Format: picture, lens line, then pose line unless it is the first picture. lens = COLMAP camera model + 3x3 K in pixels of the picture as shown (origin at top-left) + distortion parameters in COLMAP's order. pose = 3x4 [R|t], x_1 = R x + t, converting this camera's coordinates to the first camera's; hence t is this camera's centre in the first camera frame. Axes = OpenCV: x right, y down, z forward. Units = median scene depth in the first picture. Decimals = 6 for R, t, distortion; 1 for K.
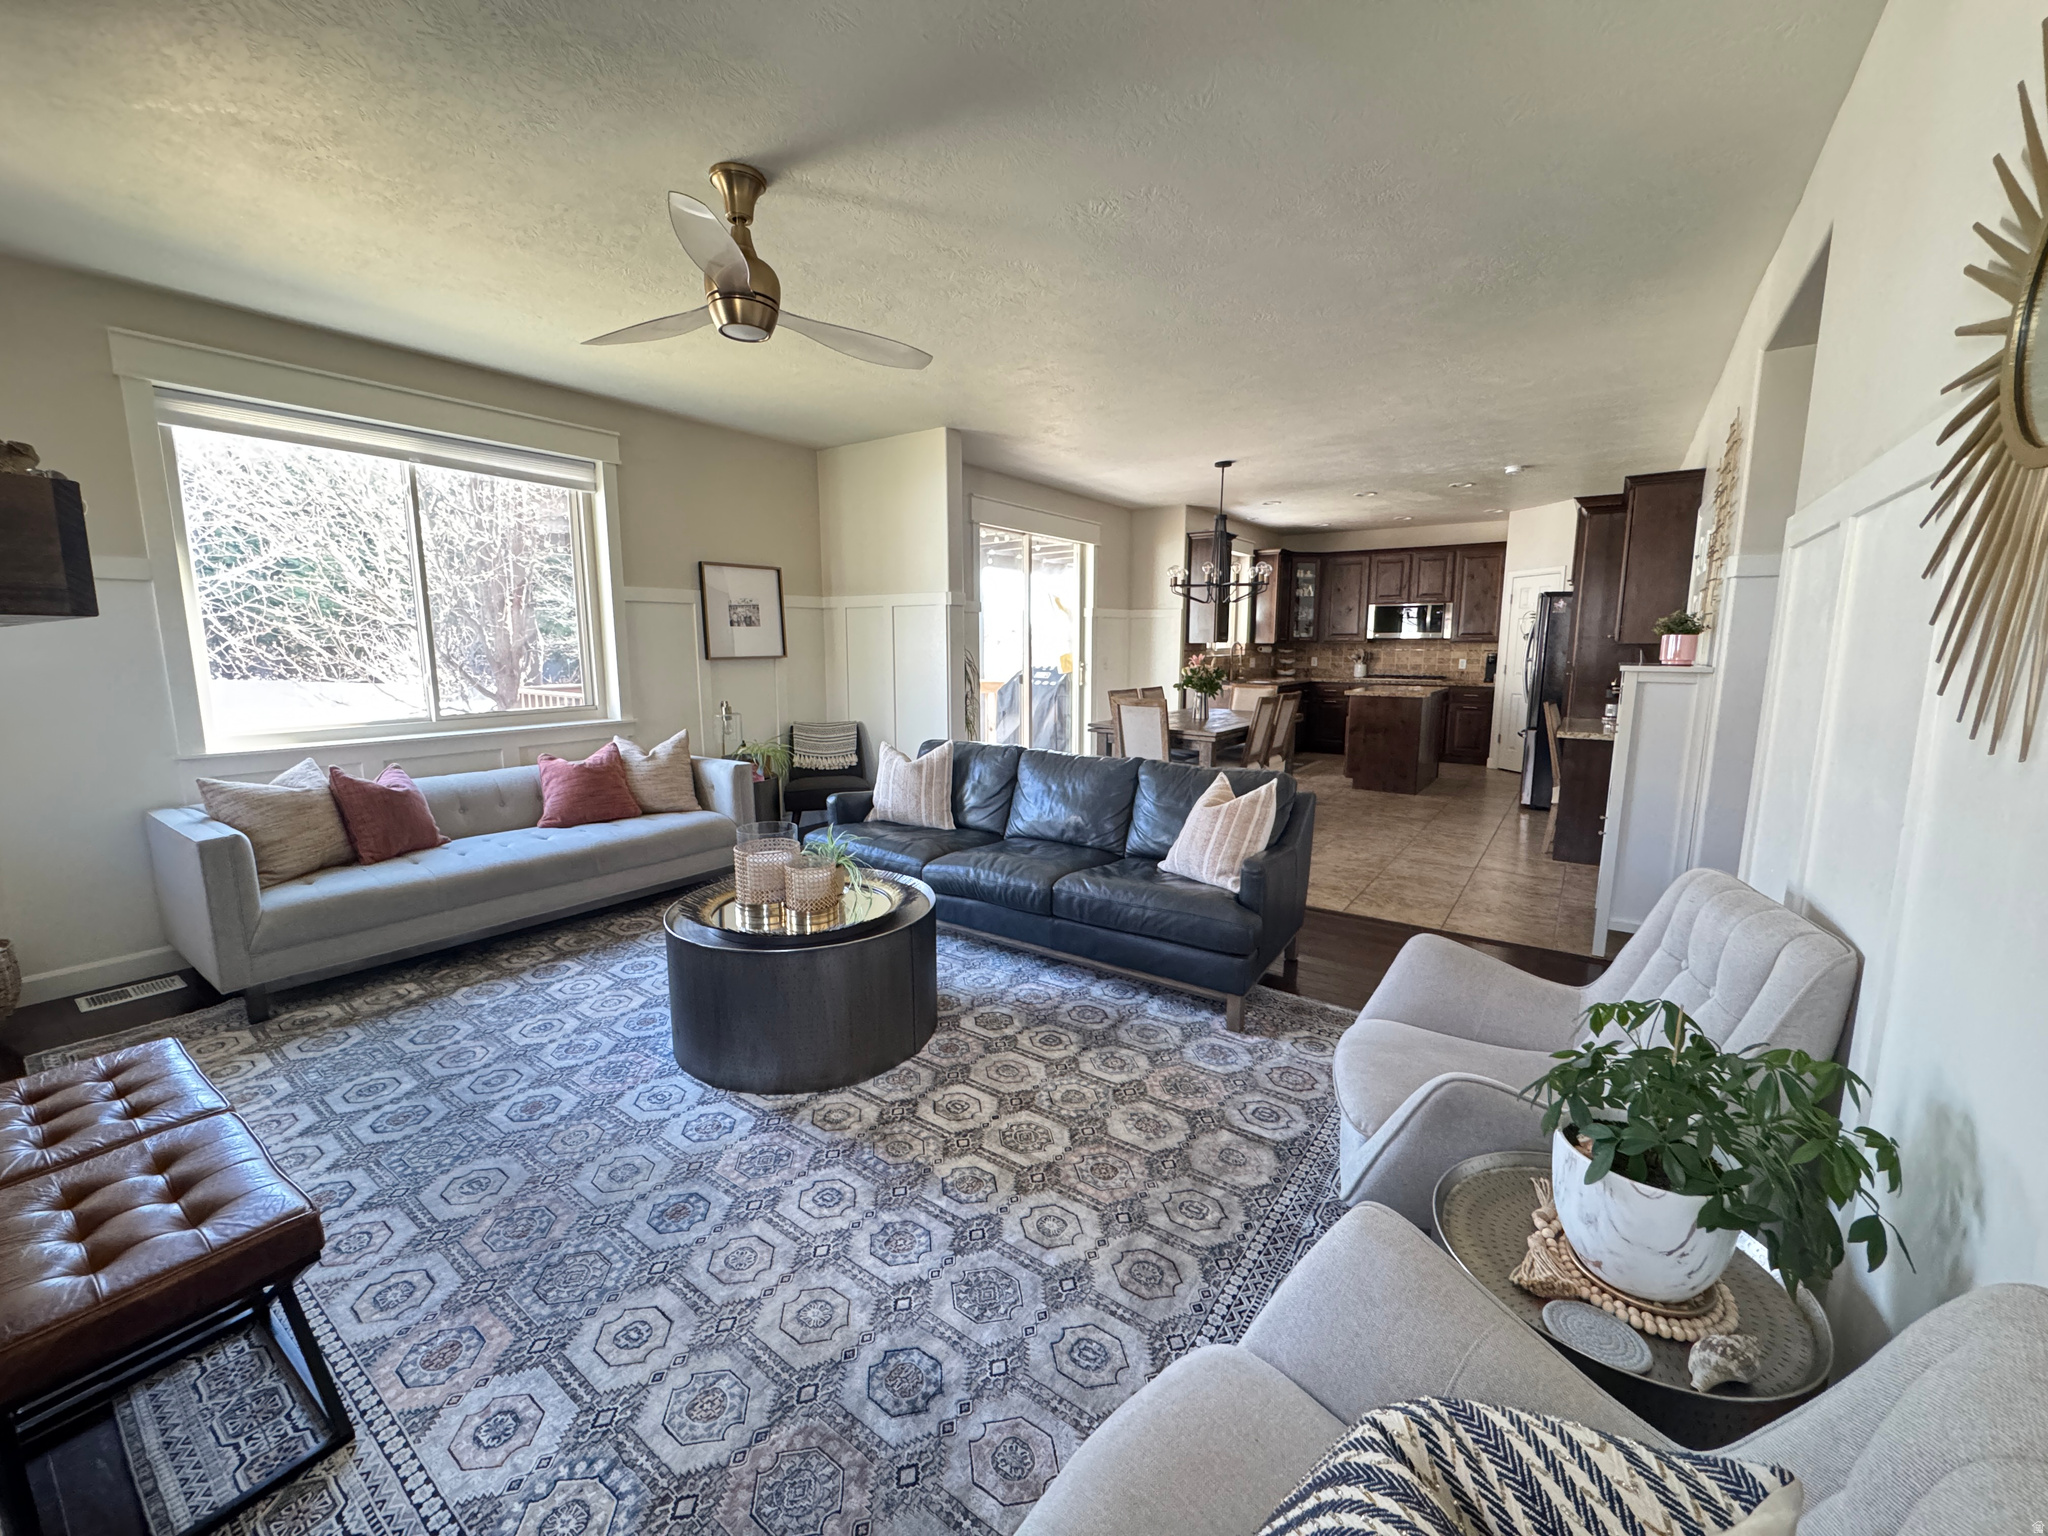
lens RADIAL K [[815.8, 0, 1017.9], [0, 815.8, 757.1], [0, 0, 1]] dist [-0.002765, -0.000454]
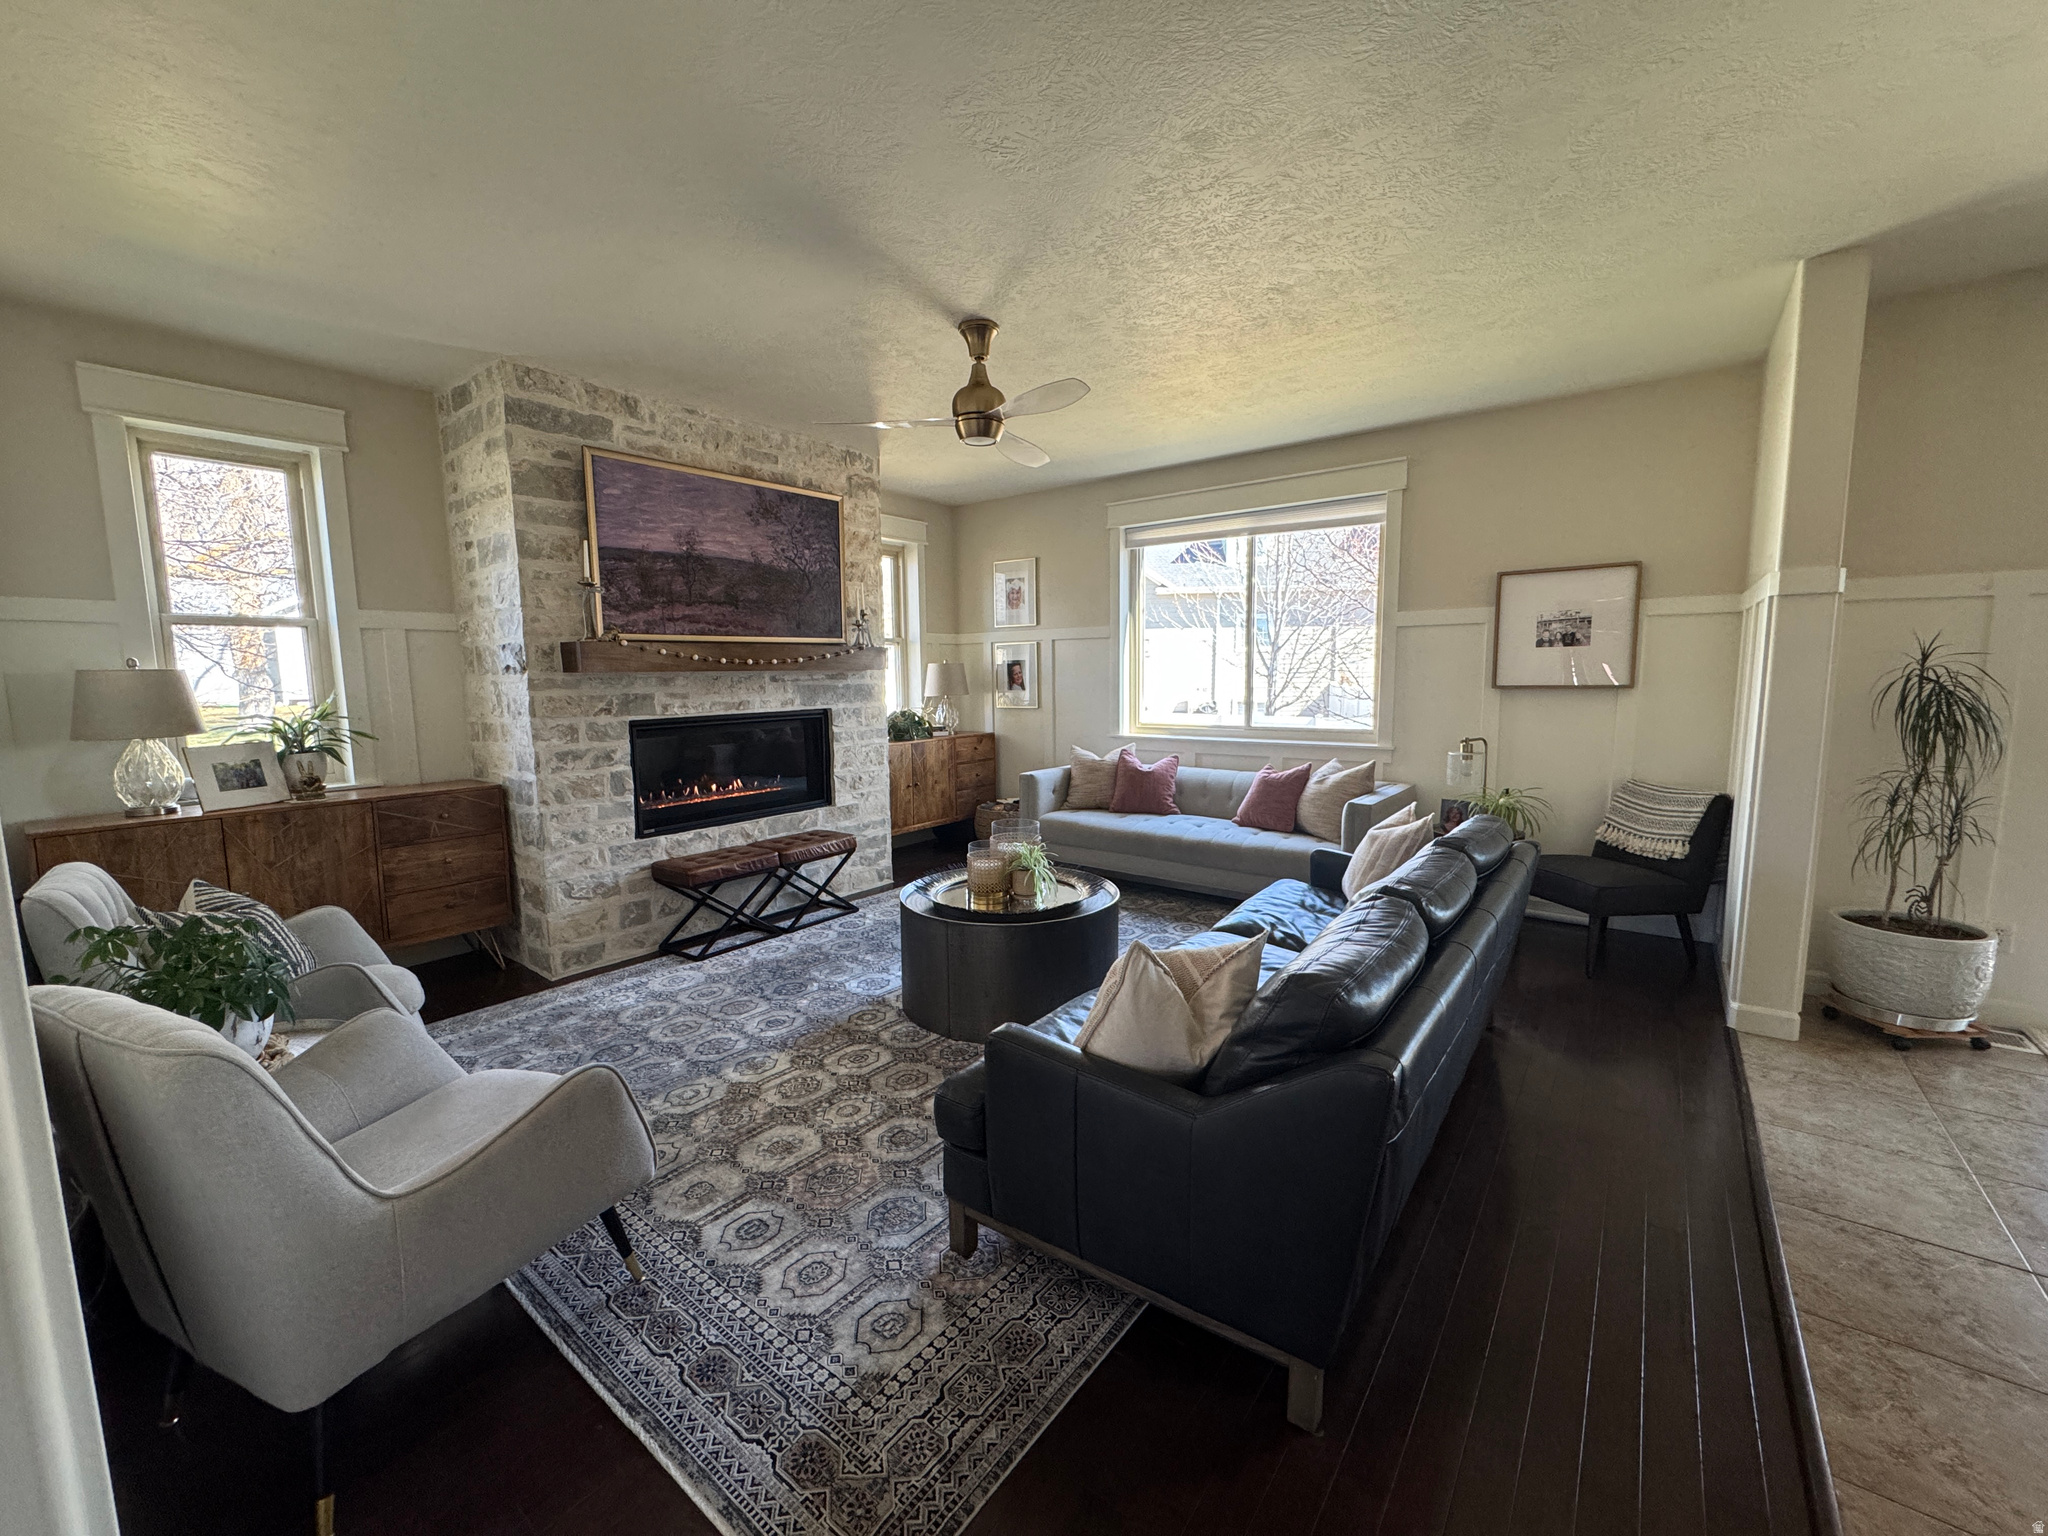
lens RADIAL K [[815.8, 0, 1033.6], [0, 815.8, 761.2], [0, 0, 1]] dist [-0.002765, -0.000454]
pose [[-0.028671, 0.107851, -0.993754, 1.134942], [-0.128915, 0.985461, 0.110671, -0.181282], [0.991241, 0.131283, -0.014350, 1.292359]]
